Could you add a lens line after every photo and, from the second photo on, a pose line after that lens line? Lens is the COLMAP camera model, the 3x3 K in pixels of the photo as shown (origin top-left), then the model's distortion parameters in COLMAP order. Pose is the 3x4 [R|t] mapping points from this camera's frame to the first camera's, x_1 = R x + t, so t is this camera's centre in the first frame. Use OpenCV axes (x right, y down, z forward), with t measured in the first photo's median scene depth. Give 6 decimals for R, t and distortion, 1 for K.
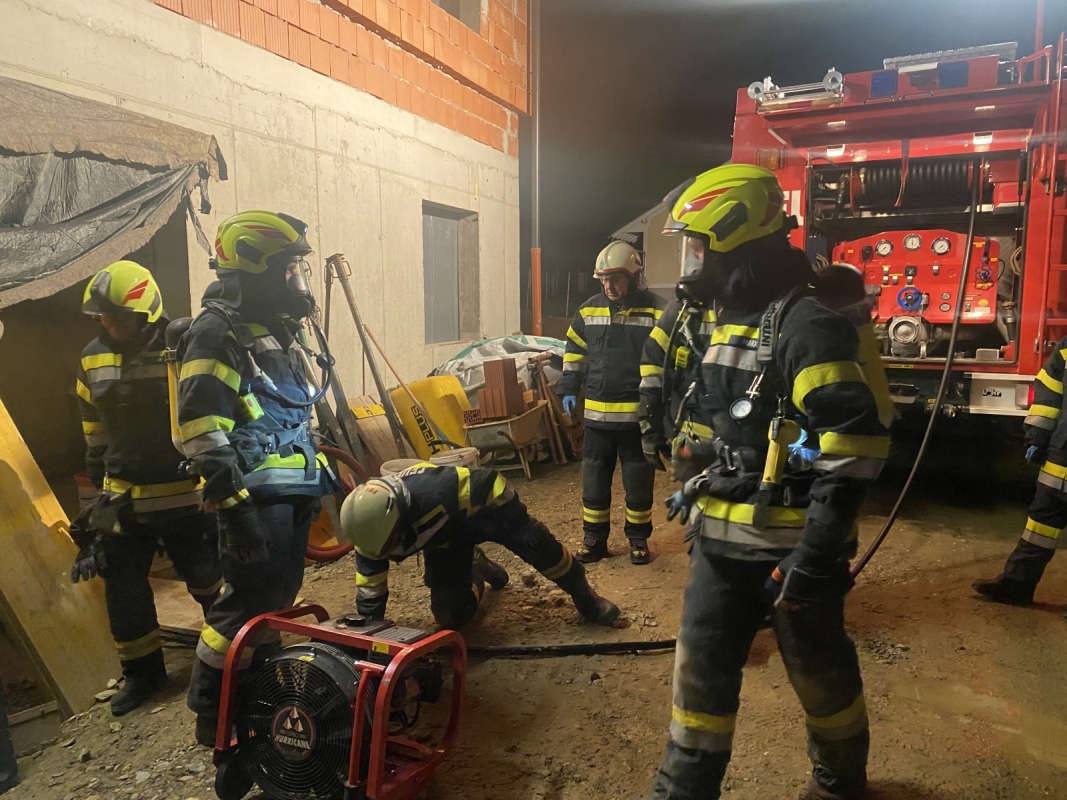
lens RADIAL K [[832.0, 0, 535.3], [0, 832.0, 395.5], [0, 0, 1]] dist [0.061273, -0.059225]
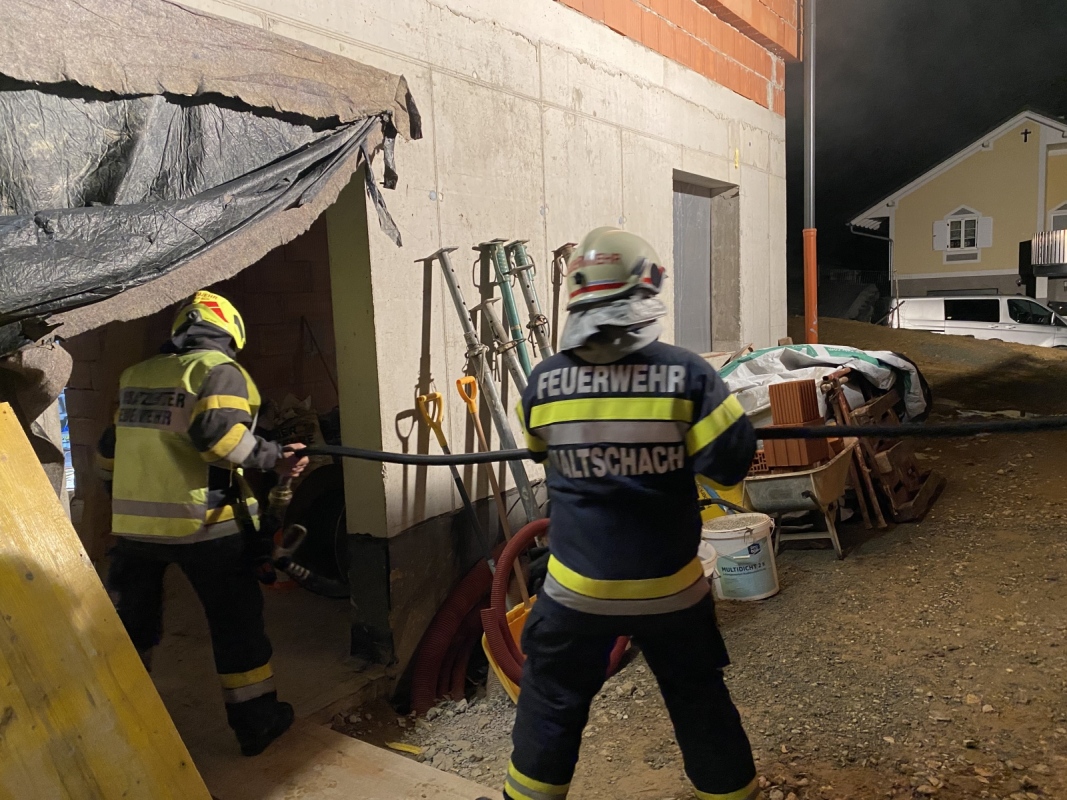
lens RADIAL K [[832.0, 0, 535.3], [0, 832.0, 395.5], [0, 0, 1]] dist [0.061273, -0.059225]
pose [[0.968828, -0.005654, -0.247668, -0.087293], [0.005002, 0.999982, -0.003261, -0.034237], [0.247682, 0.001920, 0.968839, 0.293375]]
